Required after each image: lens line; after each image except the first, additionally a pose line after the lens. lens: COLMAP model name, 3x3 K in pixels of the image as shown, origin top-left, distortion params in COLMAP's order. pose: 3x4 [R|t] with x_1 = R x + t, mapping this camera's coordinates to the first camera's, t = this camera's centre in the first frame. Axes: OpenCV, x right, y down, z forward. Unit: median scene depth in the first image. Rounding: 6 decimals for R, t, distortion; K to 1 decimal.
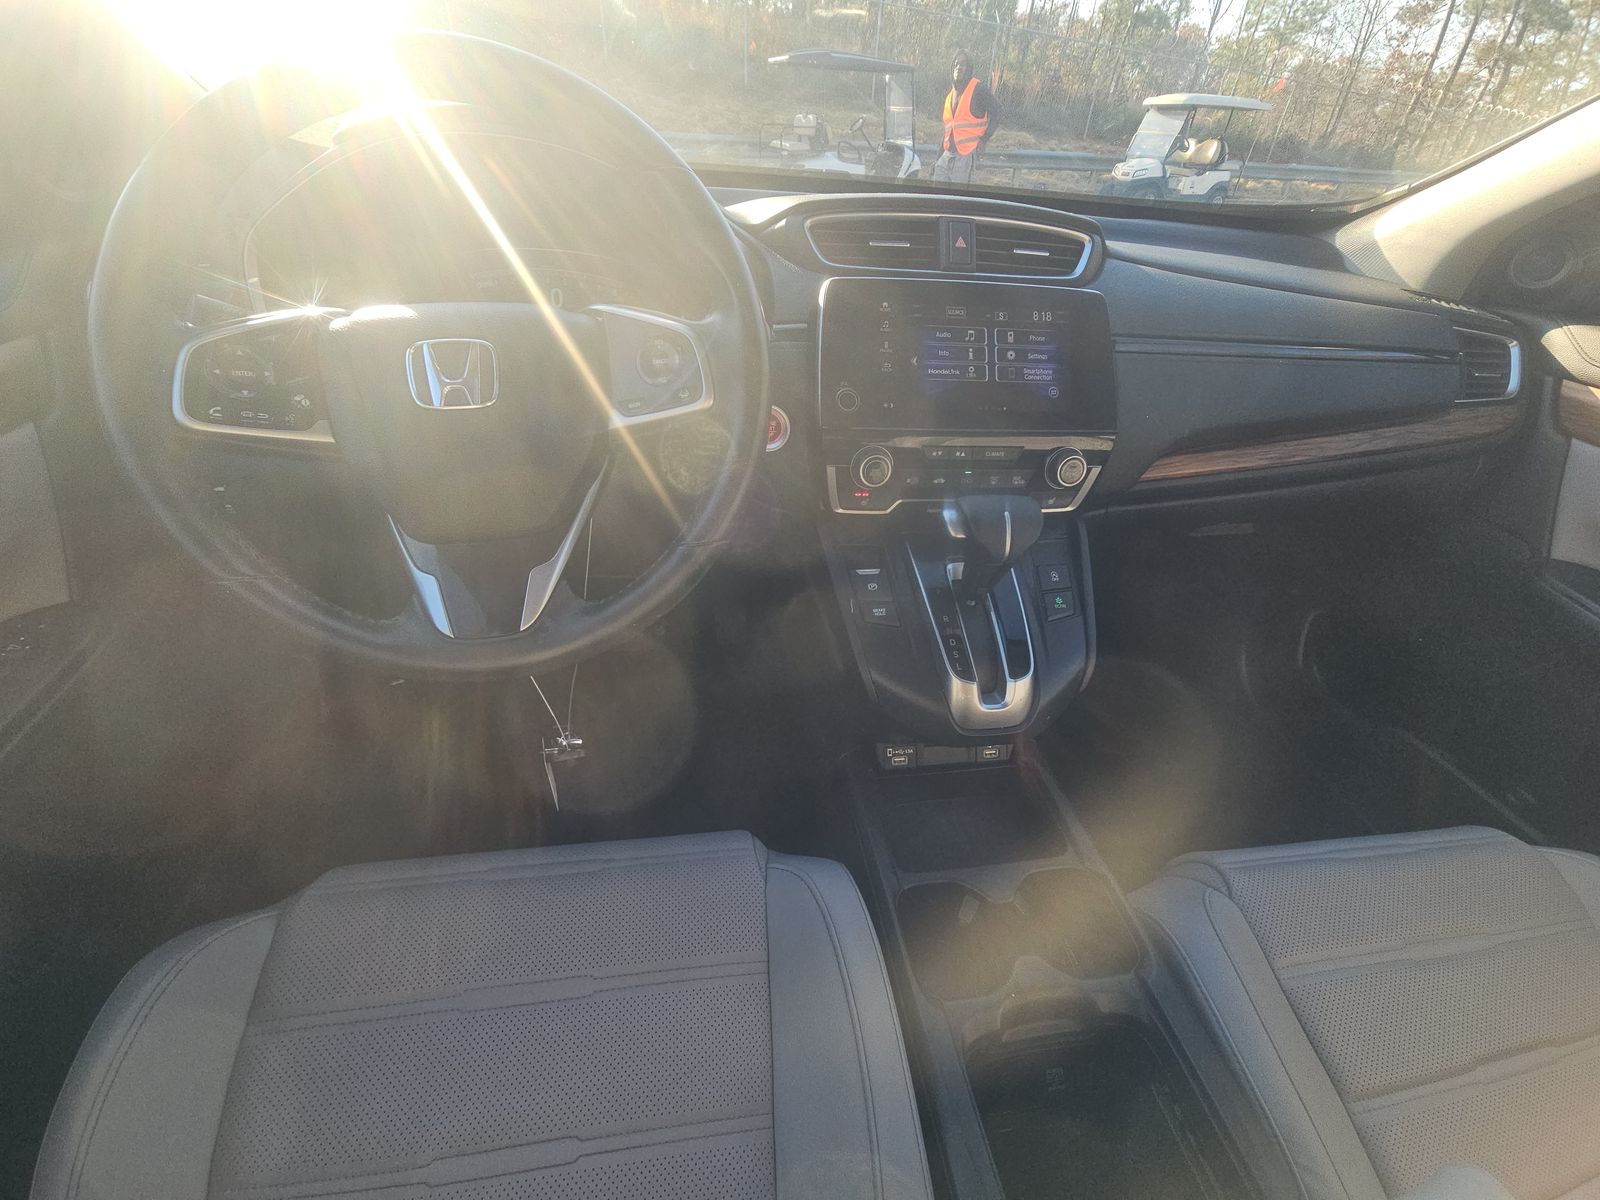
lens RADIAL K [[641.7, 0, 793.4], [0, 641.7, 608.3], [0, 0, 1]] dist [0.003475, 0.000038]
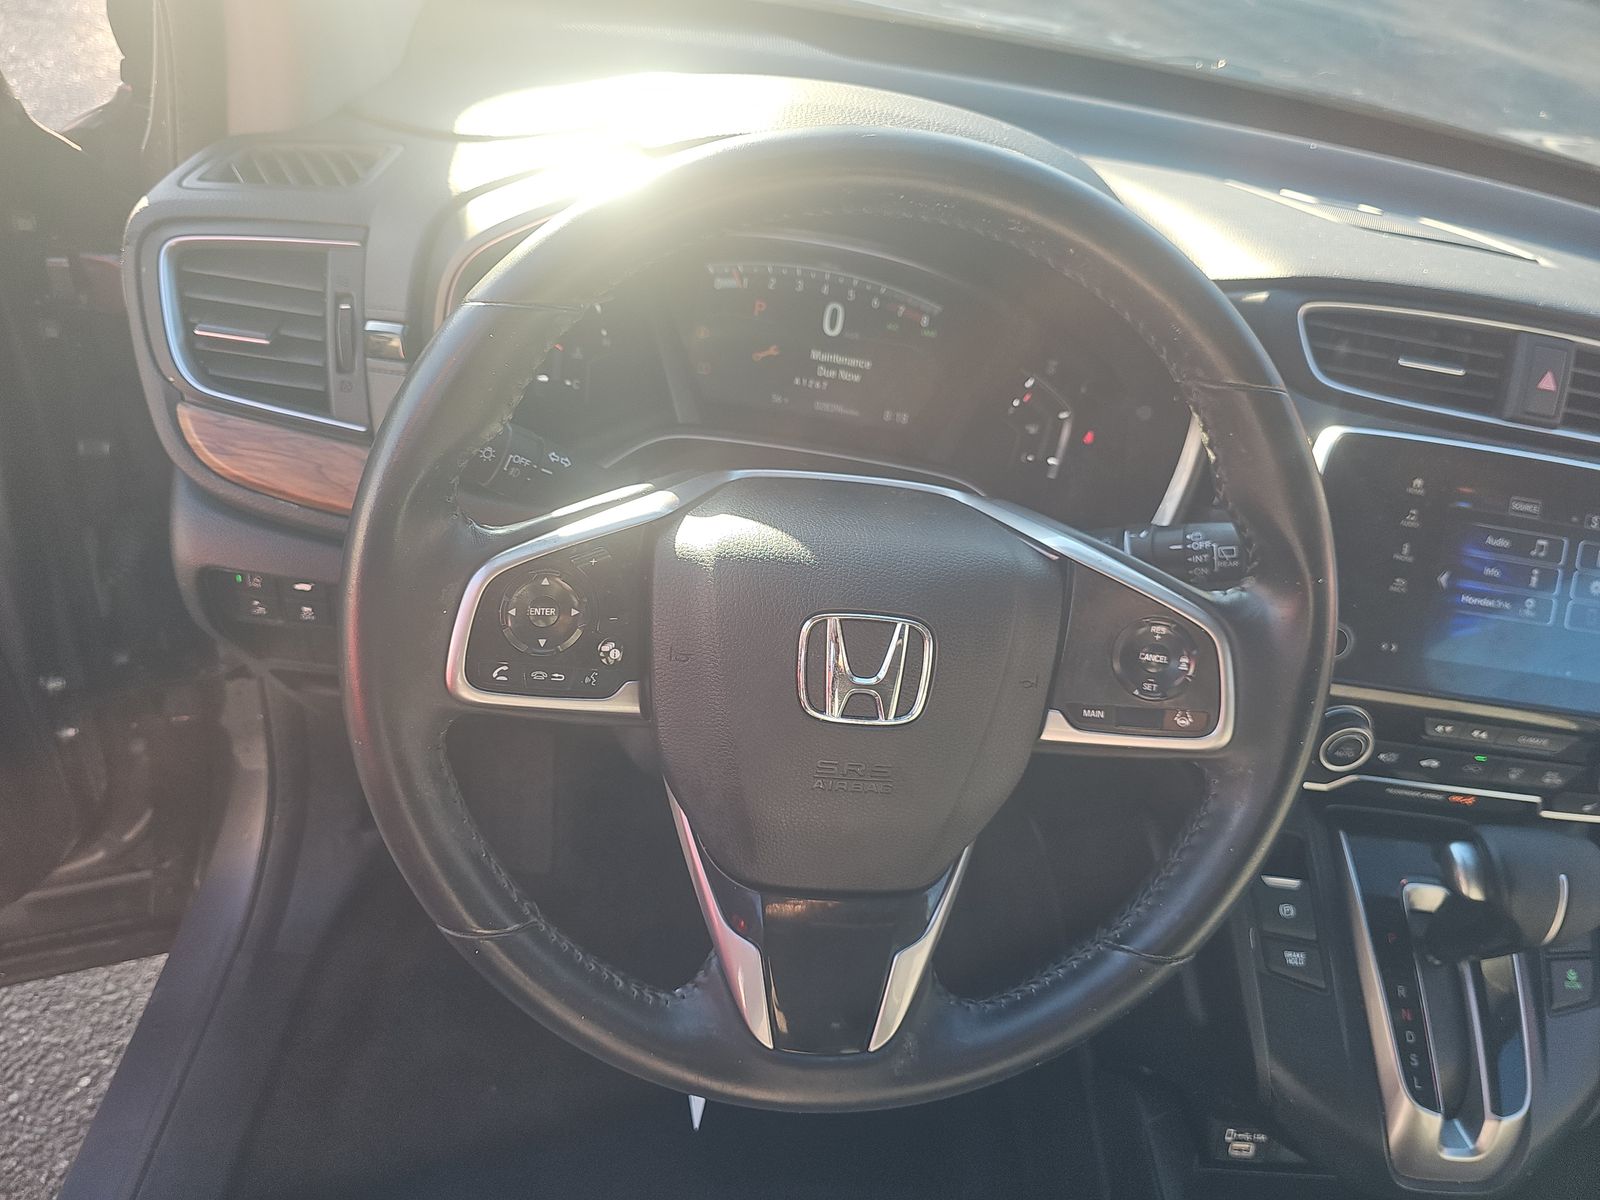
lens RADIAL K [[1072.1, 0, 798.4], [0, 1072.1, 600.9], [0, 0, 1]] dist [-0.002676, -0.003257]
pose [[0.983542, 0.178863, -0.025573, -0.378867], [-0.177146, 0.982449, 0.058419, -0.314033], [0.035573, -0.052927, 0.997965, -0.031363]]
